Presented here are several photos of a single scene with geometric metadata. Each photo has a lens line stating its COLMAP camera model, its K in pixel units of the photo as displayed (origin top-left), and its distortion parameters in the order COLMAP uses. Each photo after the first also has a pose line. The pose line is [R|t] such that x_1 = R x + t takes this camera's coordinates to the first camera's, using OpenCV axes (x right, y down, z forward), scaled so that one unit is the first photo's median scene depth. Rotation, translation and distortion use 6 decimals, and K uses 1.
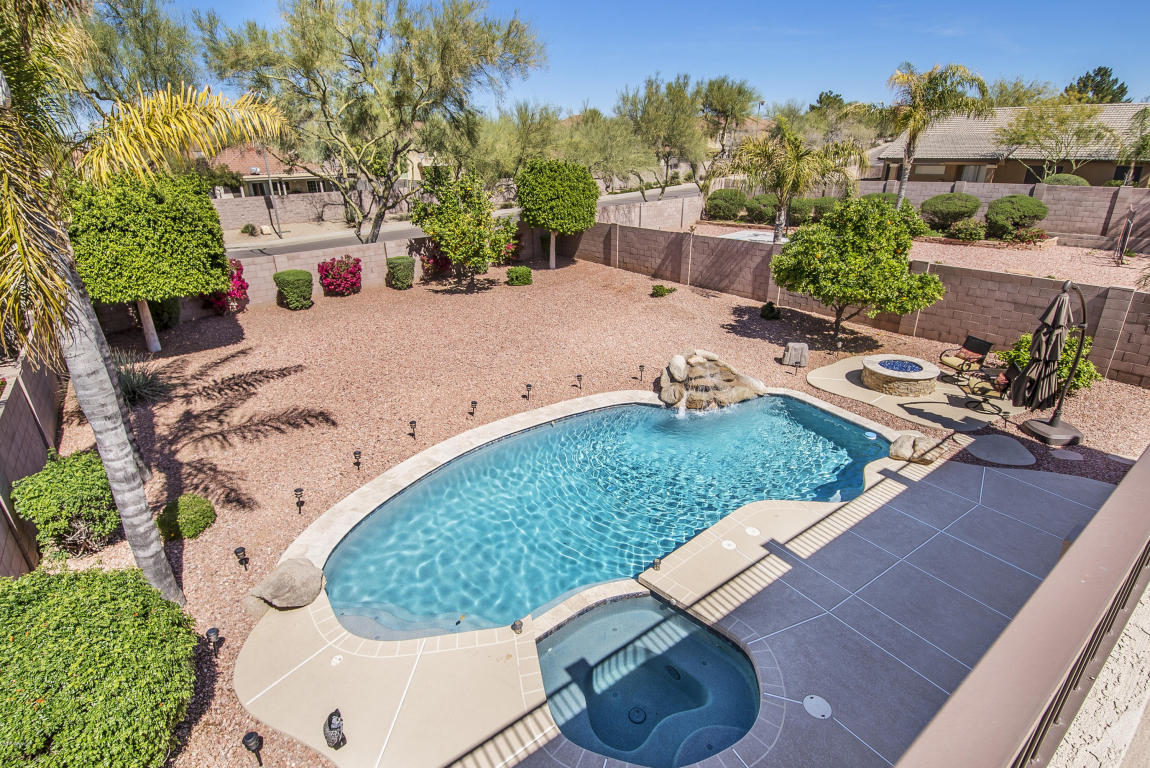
lens RADIAL K [[567.8, 0, 575.0], [0, 567.8, 384.0], [0, 0, 1]] dist [0.023670, -0.028240]
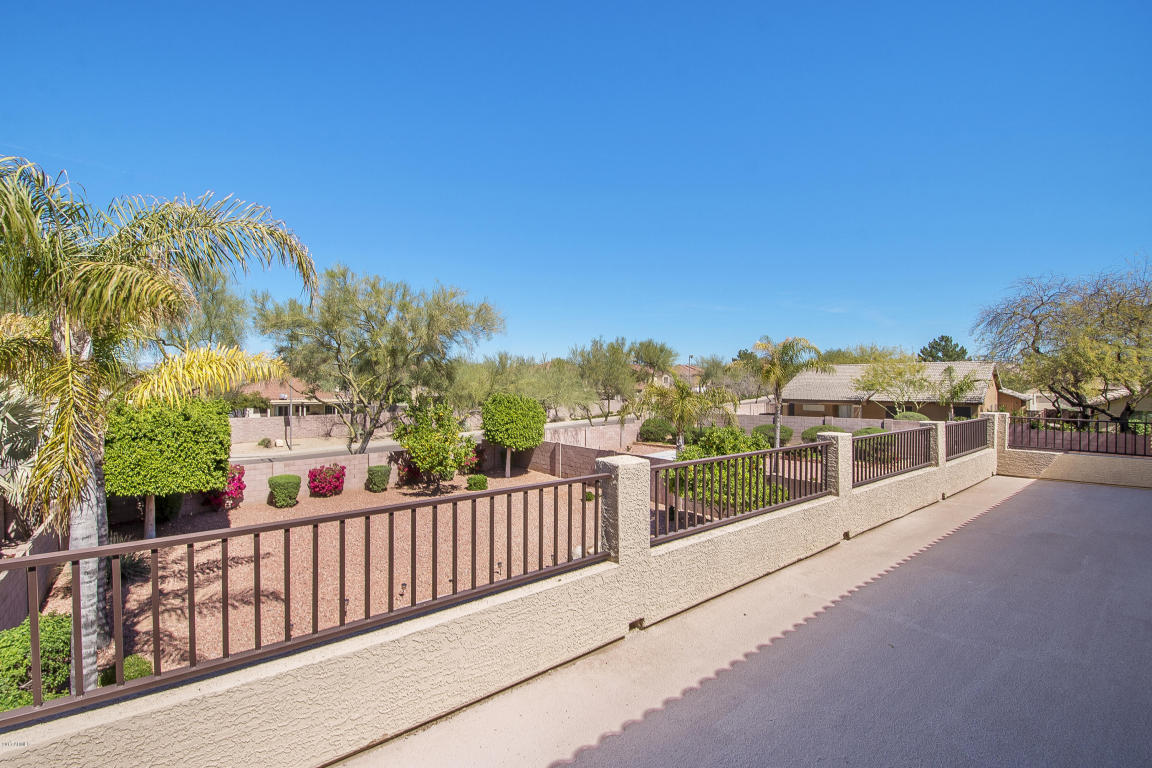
lens RADIAL K [[499.7, 0, 573.7], [0, 499.7, 390.5], [0, 0, 1]] dist [0.014630, -0.018969]
pose [[0.999262, 0.022360, 0.031233, 0.079702], [-0.009179, 0.928554, -0.371084, 0.024475], [-0.037299, 0.370523, 0.928074, -0.081783]]
